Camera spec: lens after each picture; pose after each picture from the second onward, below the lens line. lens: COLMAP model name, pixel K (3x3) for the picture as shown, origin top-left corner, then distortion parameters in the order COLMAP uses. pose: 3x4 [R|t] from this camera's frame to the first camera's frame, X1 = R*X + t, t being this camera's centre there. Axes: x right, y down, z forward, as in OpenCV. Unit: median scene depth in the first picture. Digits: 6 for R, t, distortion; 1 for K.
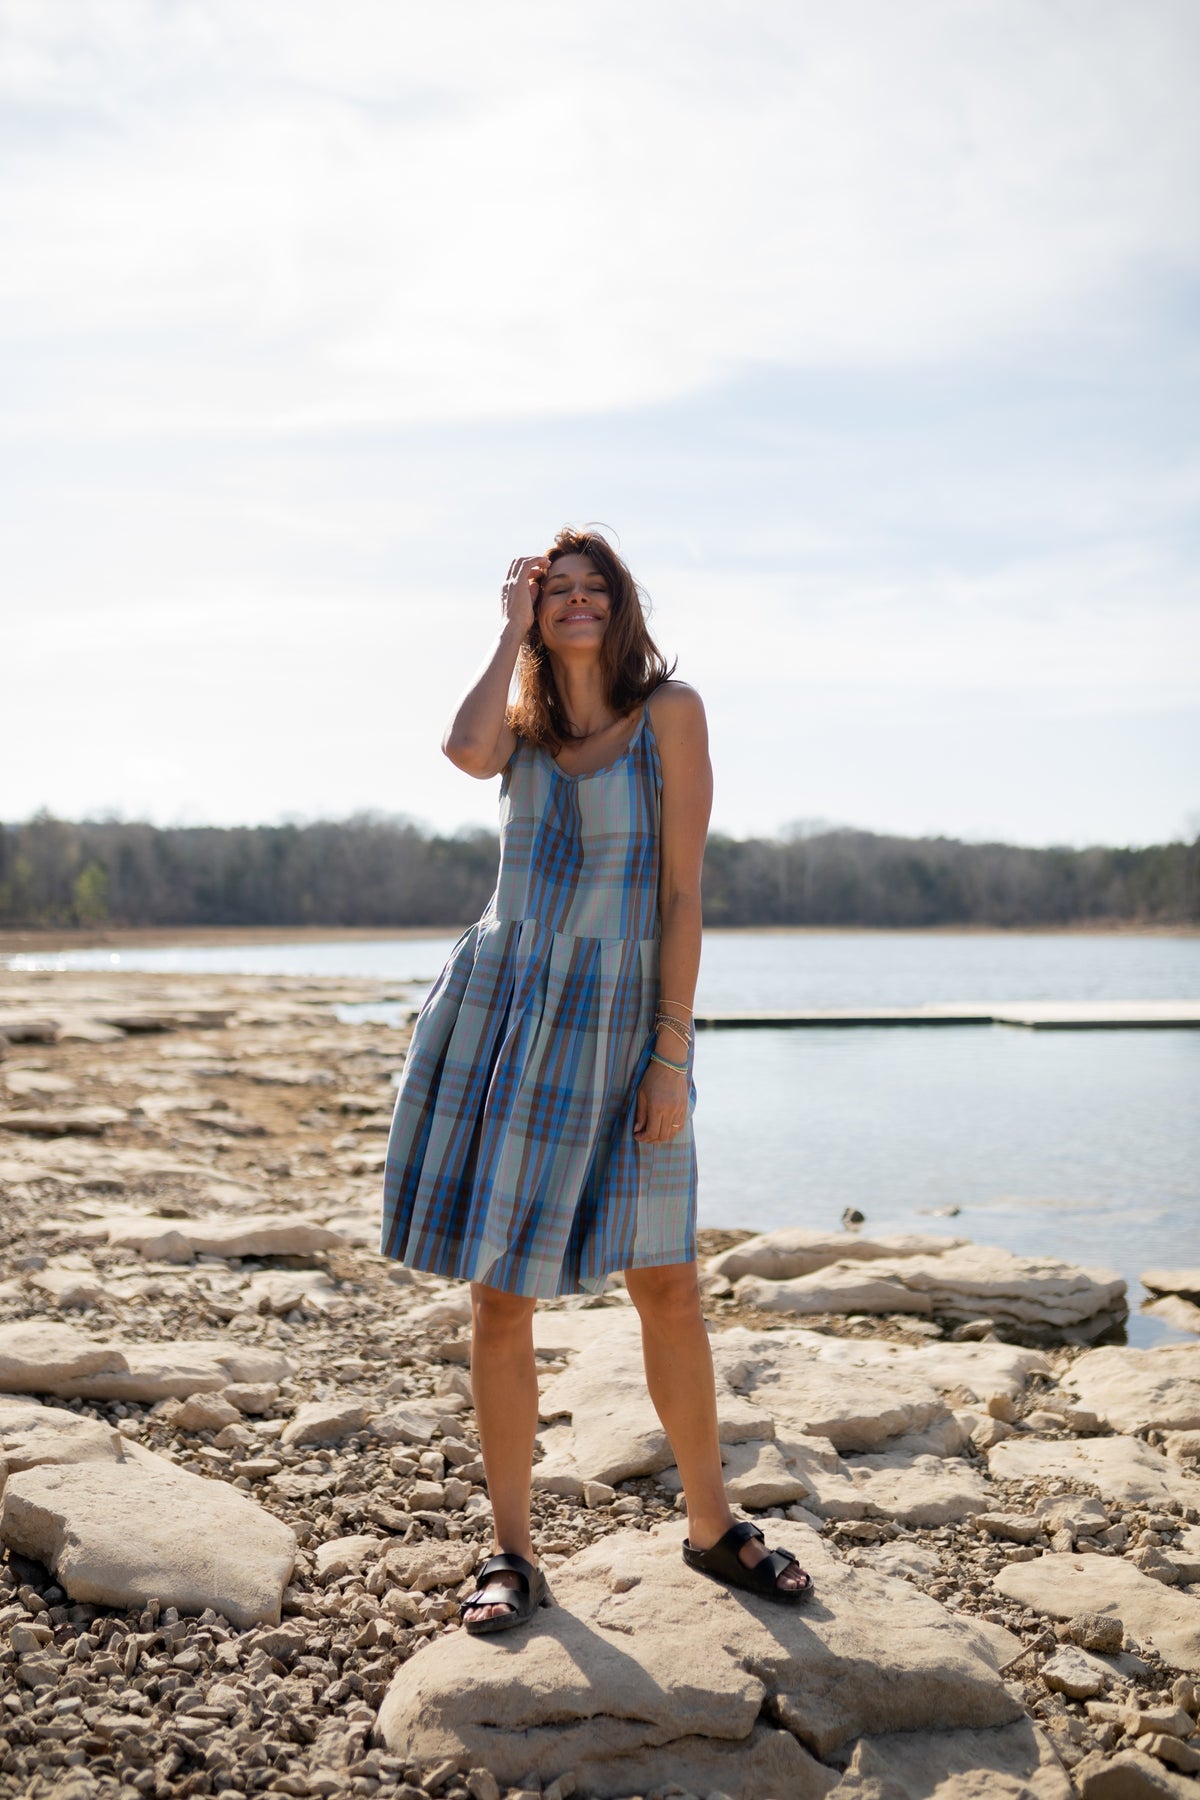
lens RADIAL K [[1697.7, 0, 600.0], [0, 1697.7, 900.0], [0, 0, 1]] dist [-0.006260, 0.010562]
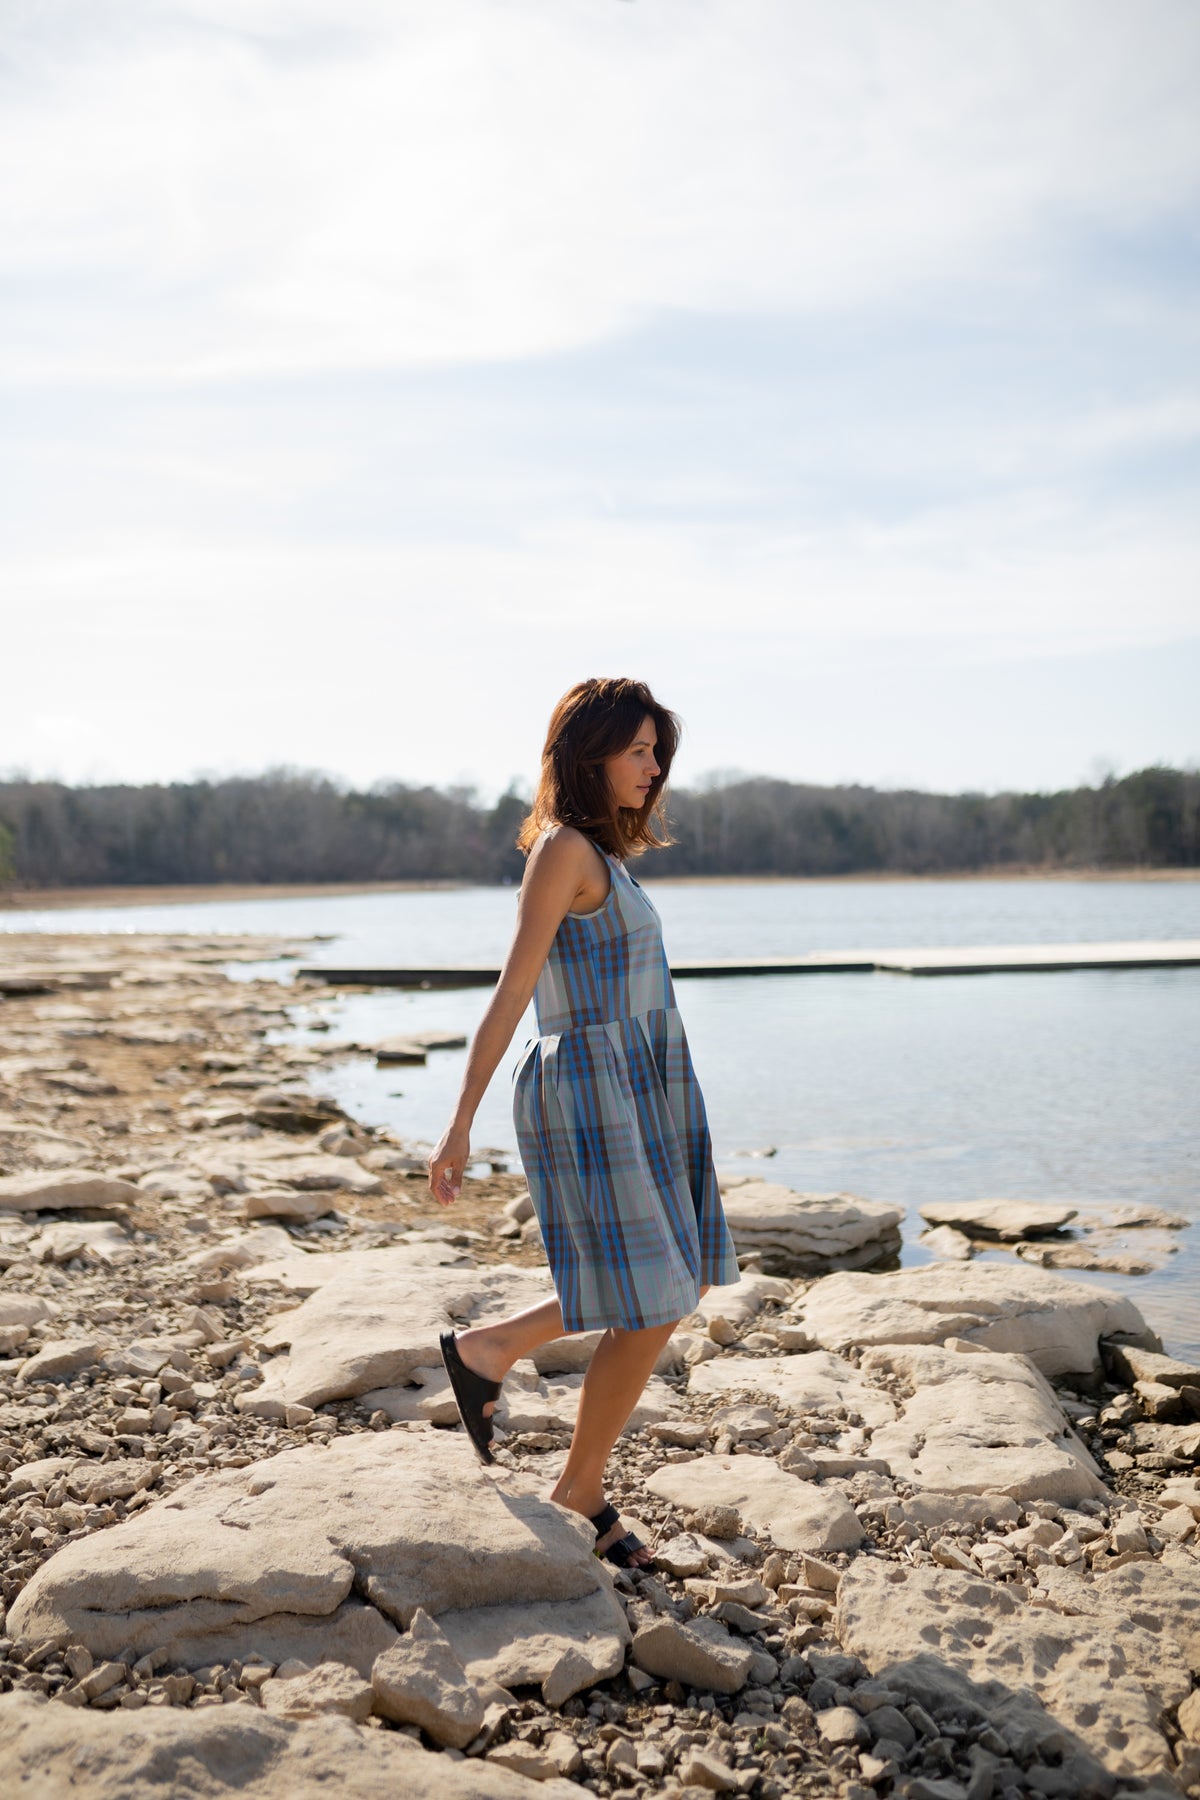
lens RADIAL K [[1695.2, 0, 600.0], [0, 1695.2, 900.0], [0, 0, 1]] dist [-0.005785, 0.015454]
pose [[0.998765, -0.016610, 0.046834, 0.117440], [0.015280, 0.999473, 0.028629, -0.006061], [-0.047285, -0.027878, 0.998492, -0.066047]]
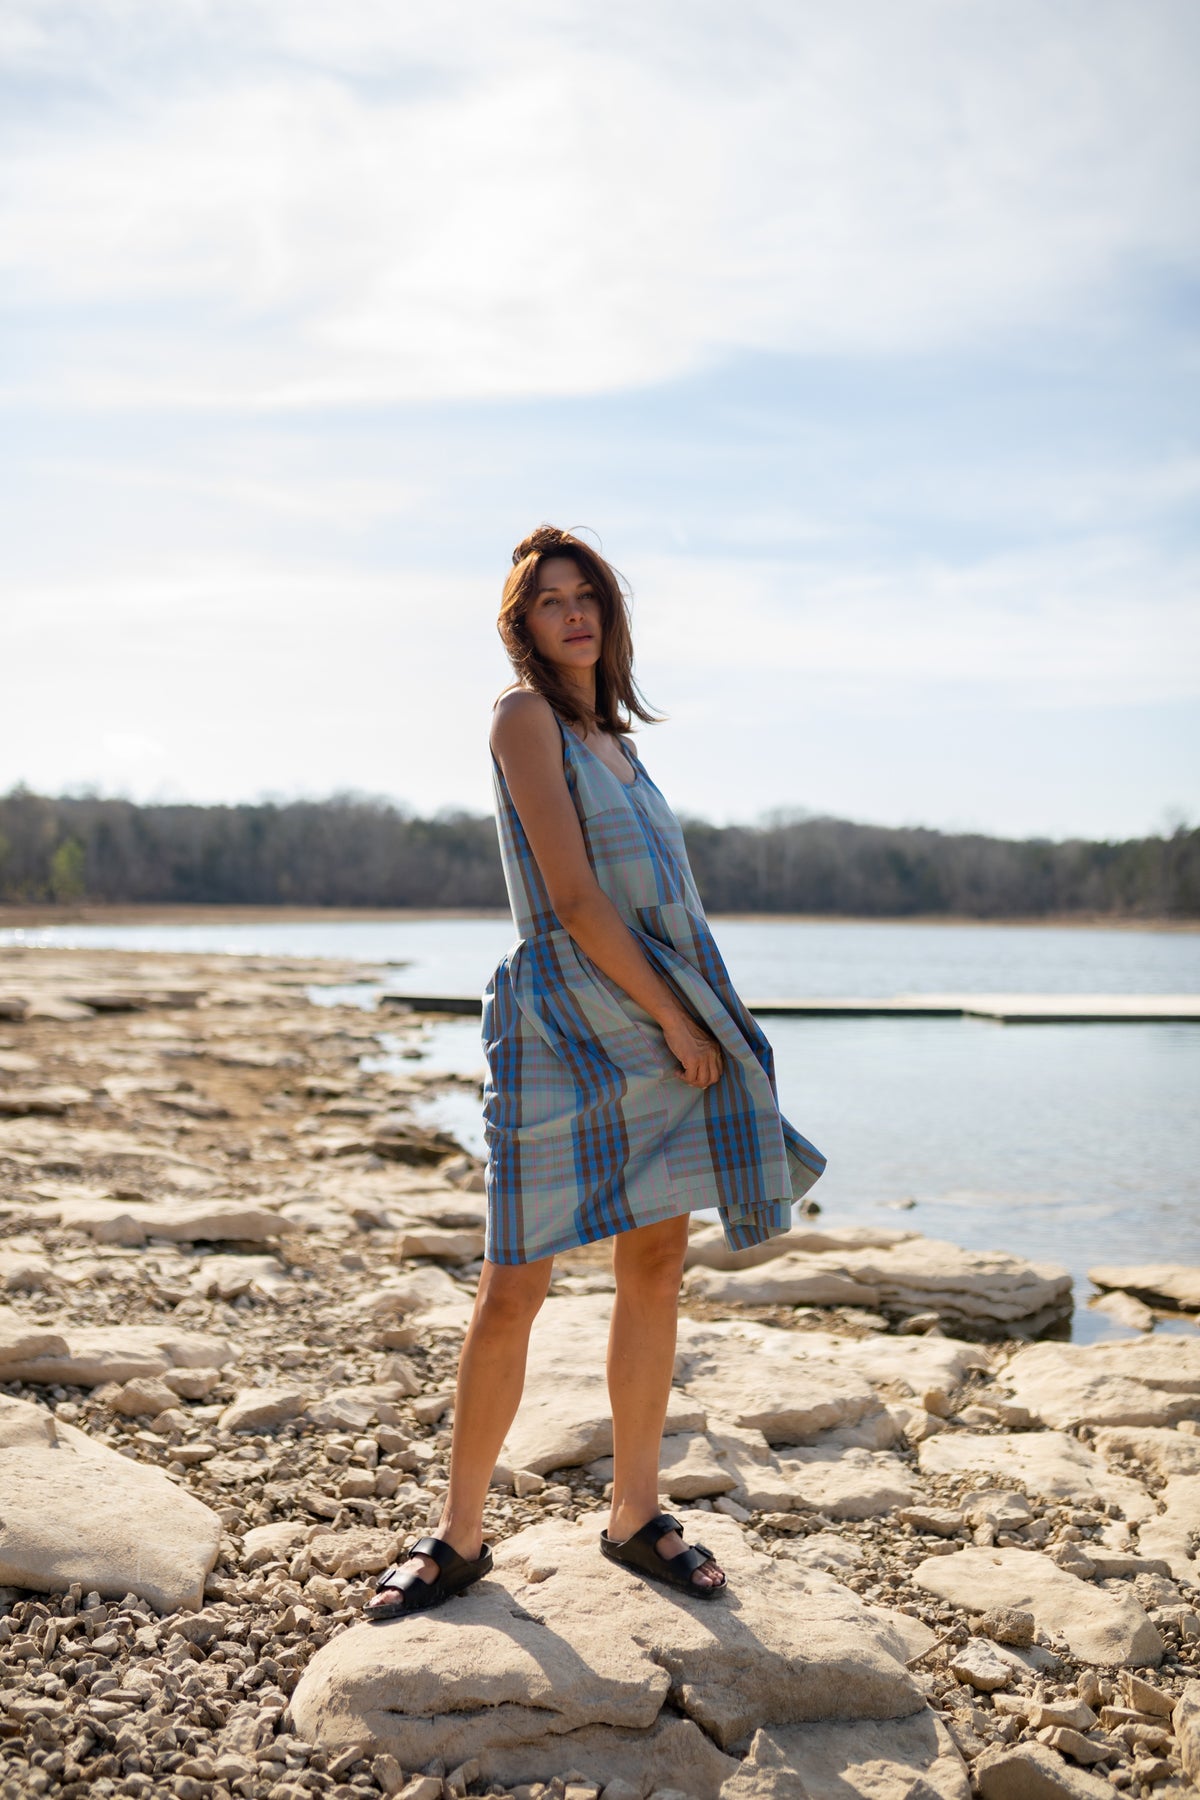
lens RADIAL K [[1697.7, 0, 600.0], [0, 1697.7, 900.0], [0, 0, 1]] dist [-0.006260, 0.010562]
pose [[0.999788, 0.016535, 0.012259, 0.018943], [-0.016645, 0.999821, 0.008947, -0.006424], [-0.012109, -0.009149, 0.999885, -0.008289]]
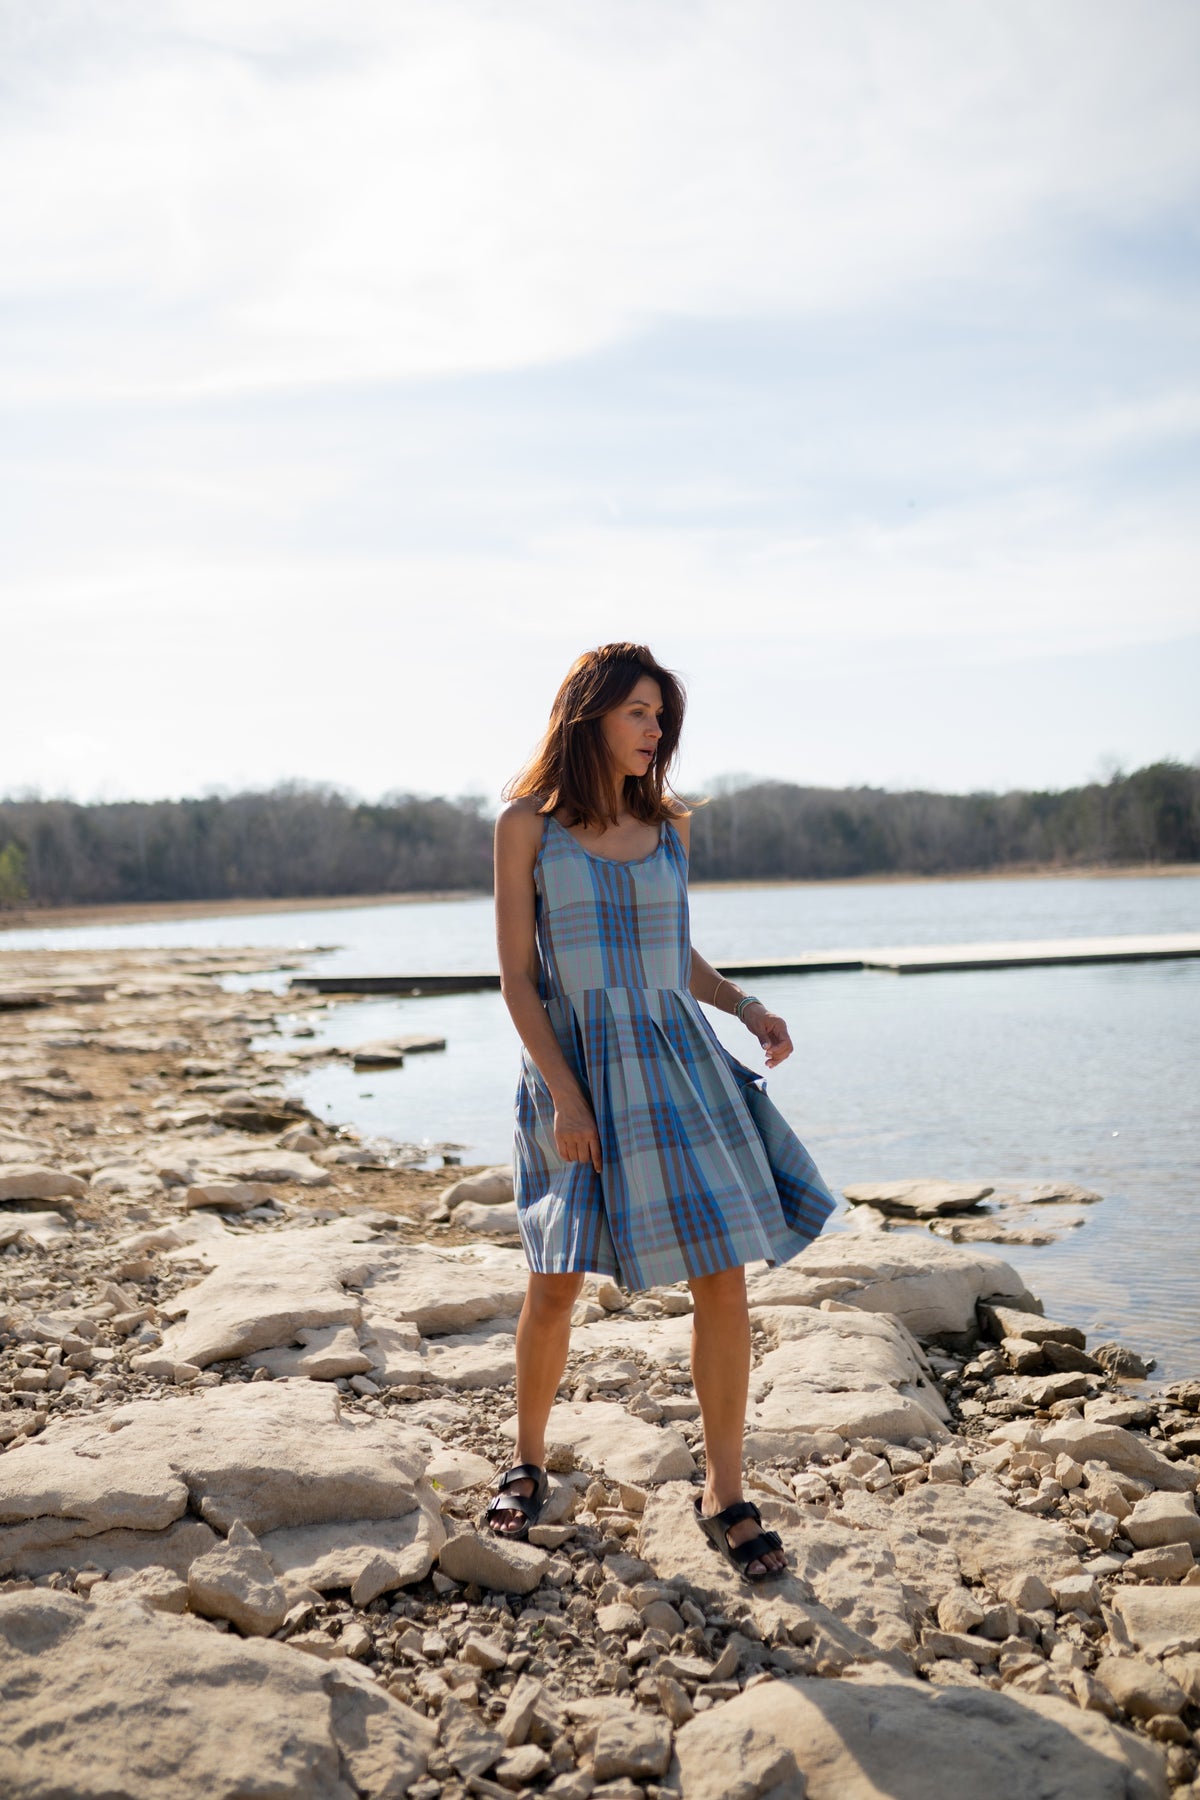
lens RADIAL K [[1695.2, 0, 600.0], [0, 1695.2, 900.0], [0, 0, 1]] dist [-0.005785, 0.015454]
pose [[0.998565, -0.036586, 0.039114, 0.201018], [0.035664, 0.999075, 0.024012, 0.004649], [-0.039956, -0.022583, 0.998946, -0.138520]]
